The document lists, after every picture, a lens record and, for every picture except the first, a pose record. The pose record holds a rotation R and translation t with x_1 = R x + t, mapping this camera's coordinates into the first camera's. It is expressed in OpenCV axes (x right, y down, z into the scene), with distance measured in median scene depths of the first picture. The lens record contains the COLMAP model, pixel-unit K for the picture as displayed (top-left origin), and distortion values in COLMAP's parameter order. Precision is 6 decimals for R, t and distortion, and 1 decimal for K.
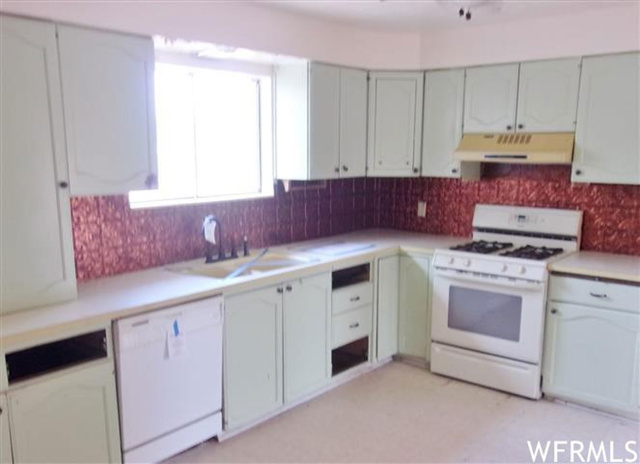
lens RADIAL K [[589.2, 0, 319.9], [0, 589.2, 265.8], [0, 0, 1]] dist [0.009166, -0.129089]
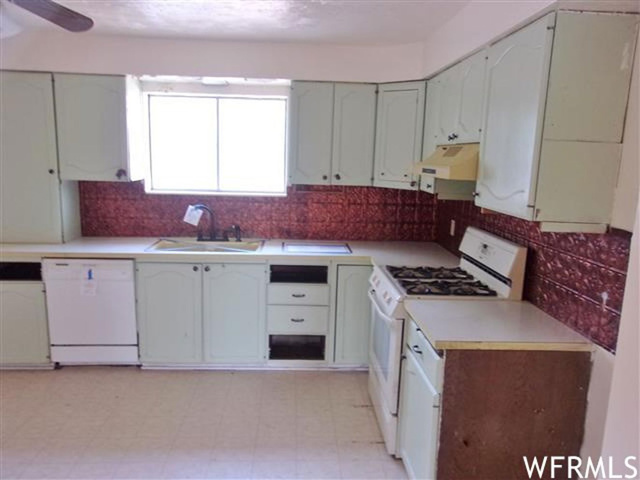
lens RADIAL K [[500.7, 0, 322.6], [0, 500.7, 242.0], [0, 0, 1]] dist [-0.002749, 0.004846]
pose [[0.697369, 0.143070, -0.702287, 0.735583], [-0.169130, 0.985050, 0.032730, -0.080207], [0.696471, 0.095953, 0.711141, 0.374701]]
